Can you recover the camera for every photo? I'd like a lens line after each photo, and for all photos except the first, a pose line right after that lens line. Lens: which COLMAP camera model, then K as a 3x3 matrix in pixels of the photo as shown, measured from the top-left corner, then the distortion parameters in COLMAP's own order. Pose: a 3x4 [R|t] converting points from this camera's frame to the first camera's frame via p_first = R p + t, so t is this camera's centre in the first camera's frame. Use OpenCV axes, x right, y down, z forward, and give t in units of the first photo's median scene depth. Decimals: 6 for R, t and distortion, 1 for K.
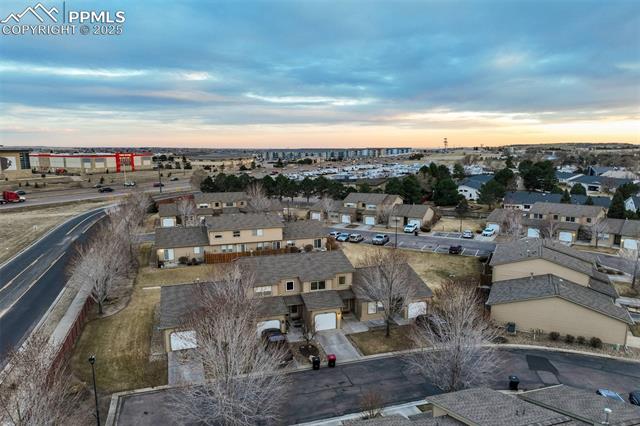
lens RADIAL K [[435.0, 0, 313.0], [0, 435.0, 212.5], [0, 0, 1]] dist [0.004987, 0.000191]
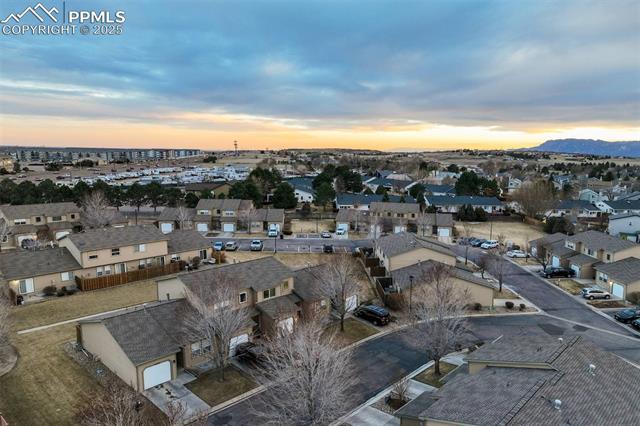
lens RADIAL K [[458.1, 0, 335.9], [0, 458.1, 198.7], [0, 0, 1]] dist [0.006843, 0.000243]
pose [[0.857148, -0.030980, 0.514138, -0.163436], [0.051849, 0.998309, -0.026286, -0.005254], [-0.512455, 0.049189, 0.857304, 0.005974]]
